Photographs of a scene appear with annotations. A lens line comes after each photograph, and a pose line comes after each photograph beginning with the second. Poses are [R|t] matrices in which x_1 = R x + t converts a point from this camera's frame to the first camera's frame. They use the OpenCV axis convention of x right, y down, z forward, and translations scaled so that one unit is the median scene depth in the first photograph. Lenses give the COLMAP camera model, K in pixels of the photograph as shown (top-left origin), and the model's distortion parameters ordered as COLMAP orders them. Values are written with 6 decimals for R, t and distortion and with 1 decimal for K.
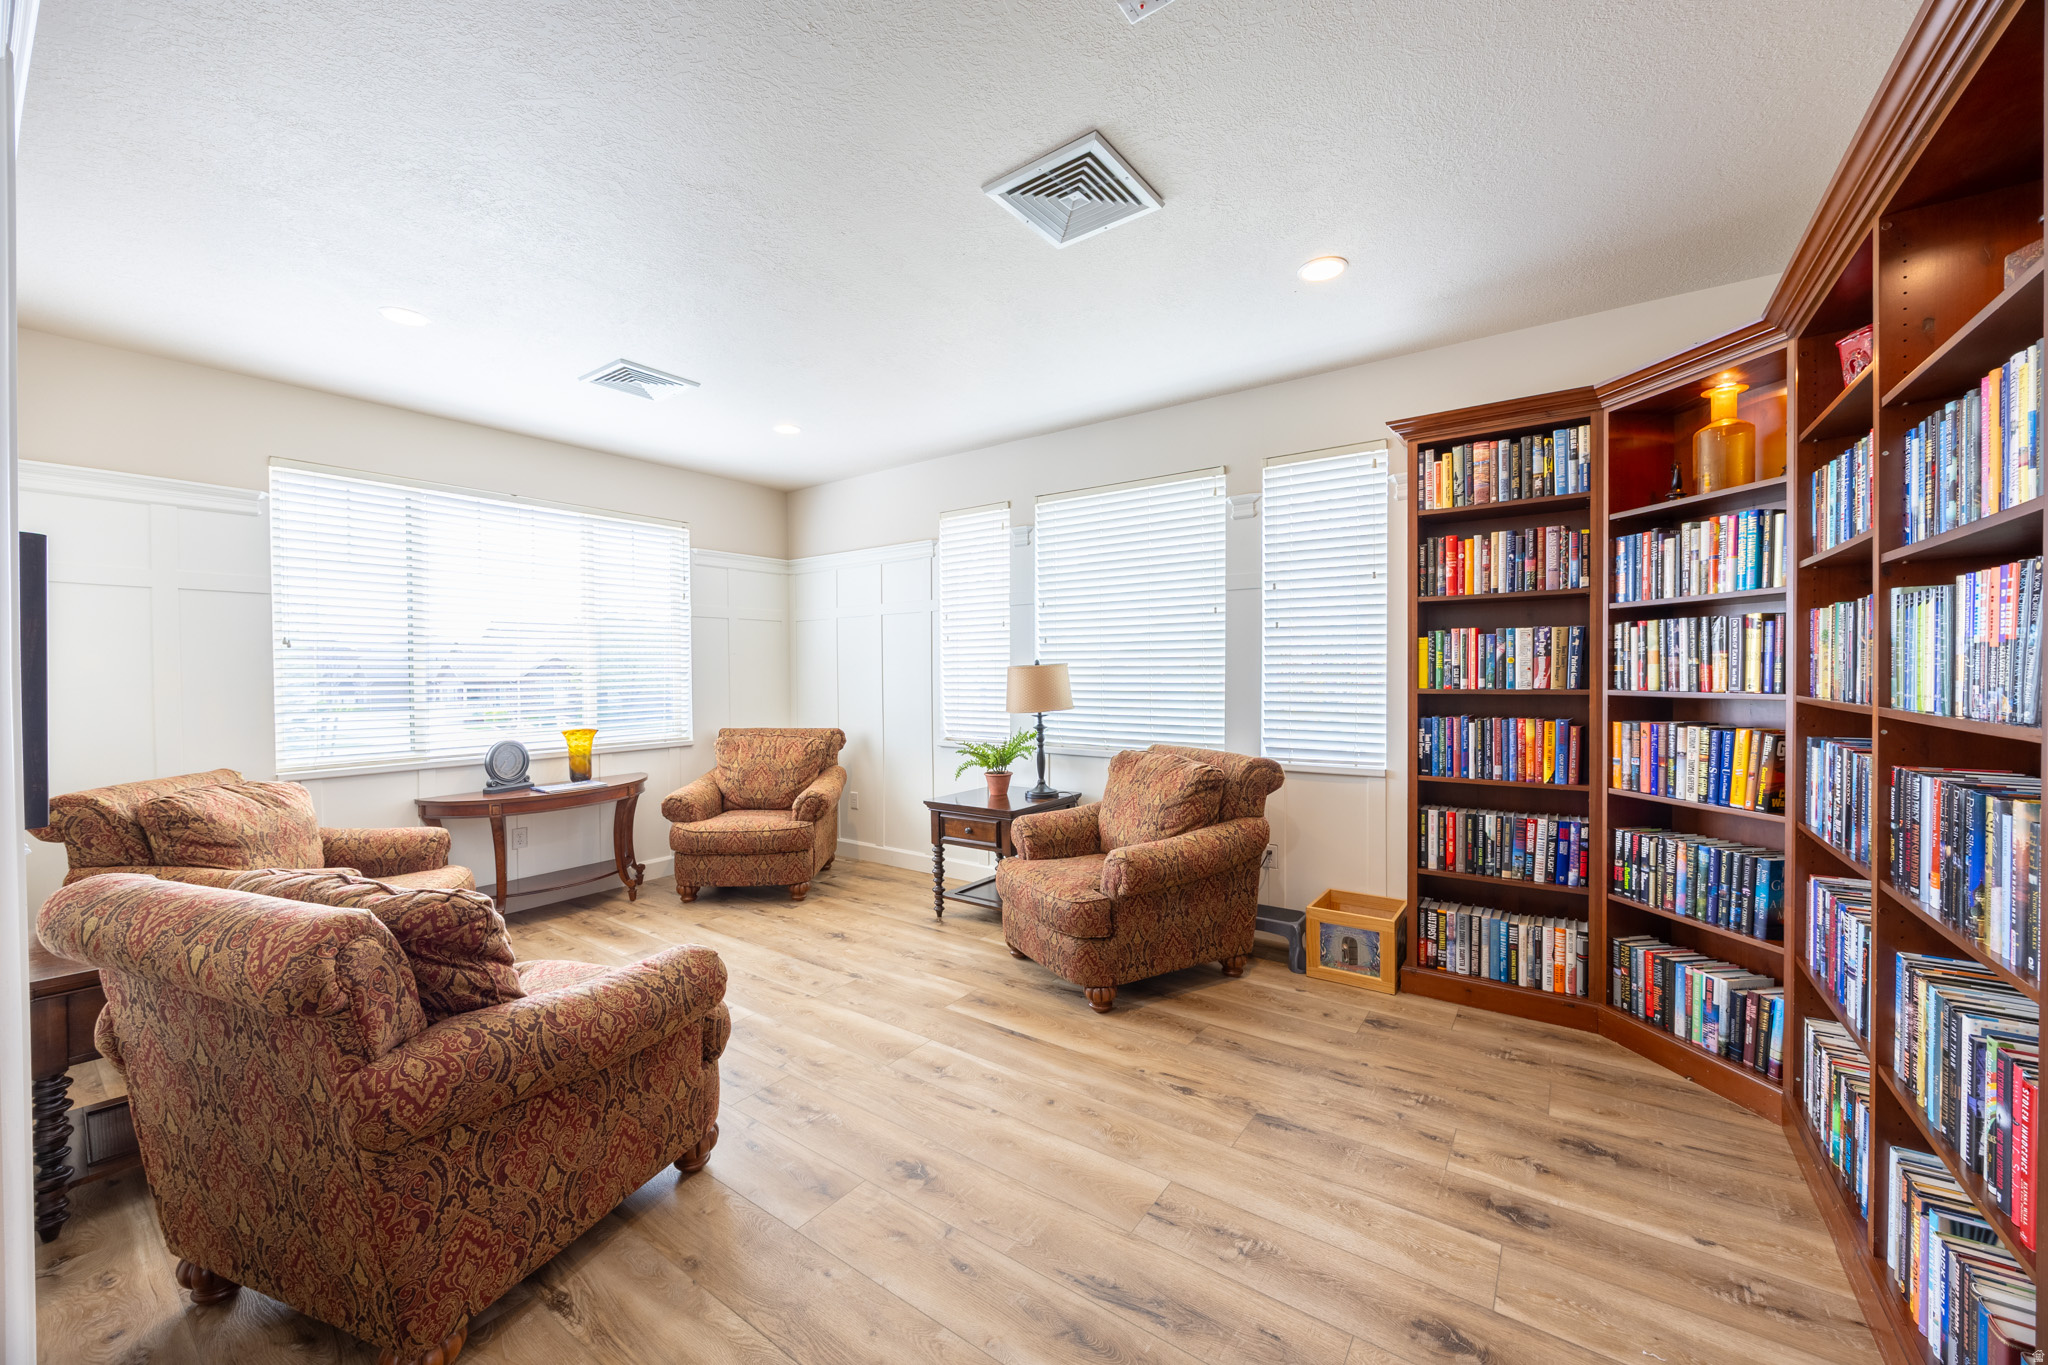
lens RADIAL K [[780.1, 0, 1015.4], [0, 780.1, 679.9], [0, 0, 1]] dist [0.000688, -0.000050]
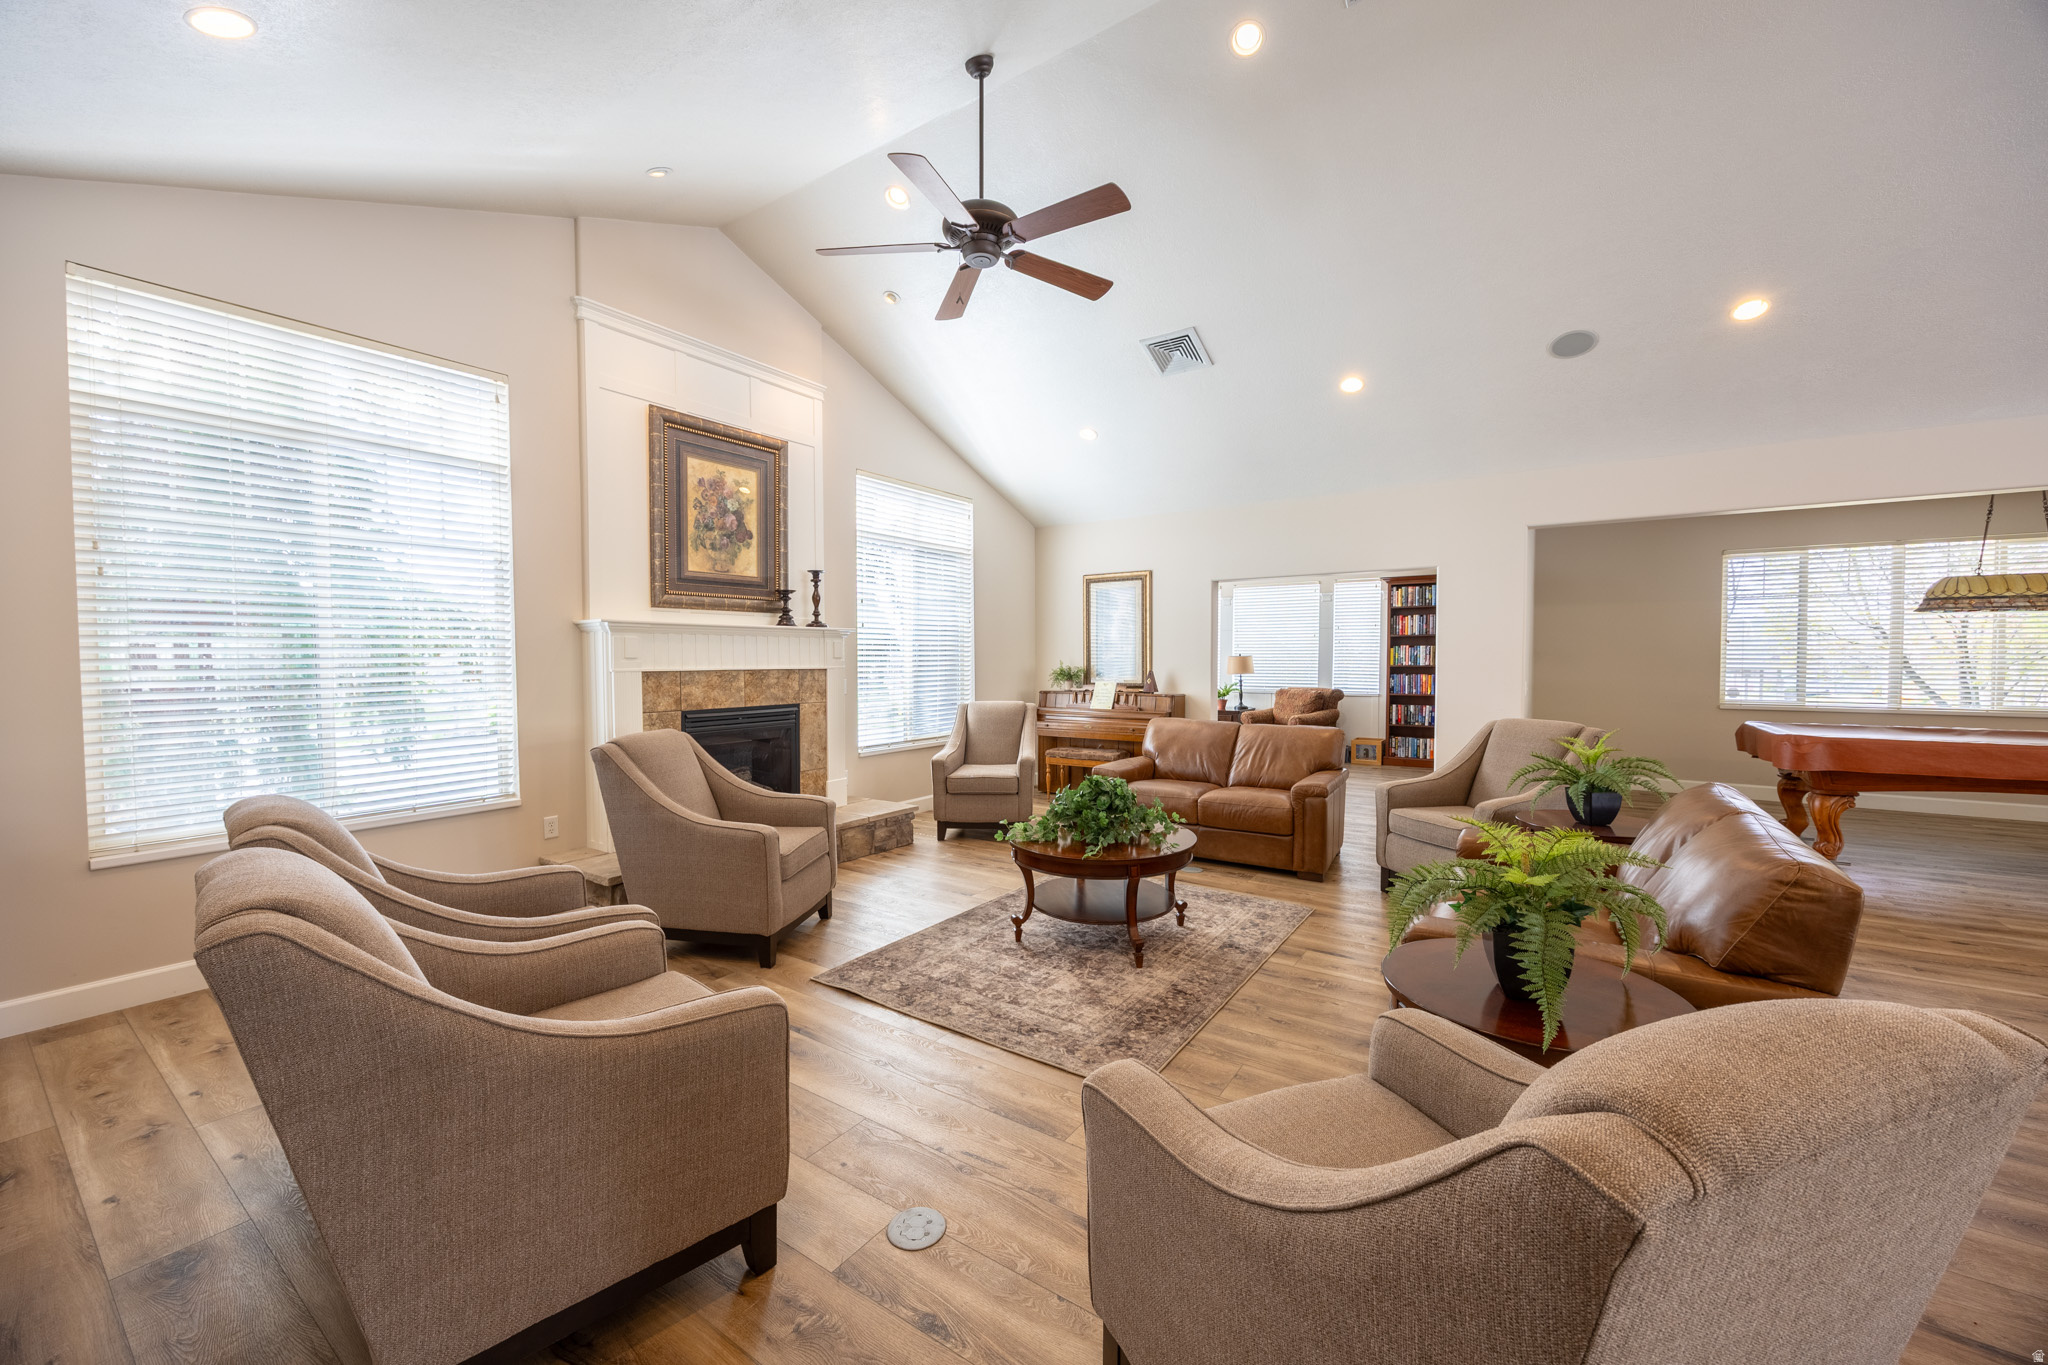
lens RADIAL K [[780.1, 0, 1035.1], [0, 780.1, 682.0], [0, 0, 1]] dist [0.000688, -0.000050]
pose [[0.999563, 0.003604, 0.029324, -0.957439], [-0.004309, 0.999702, 0.024017, 0.010191], [-0.029229, -0.024133, 0.999281, -2.003946]]
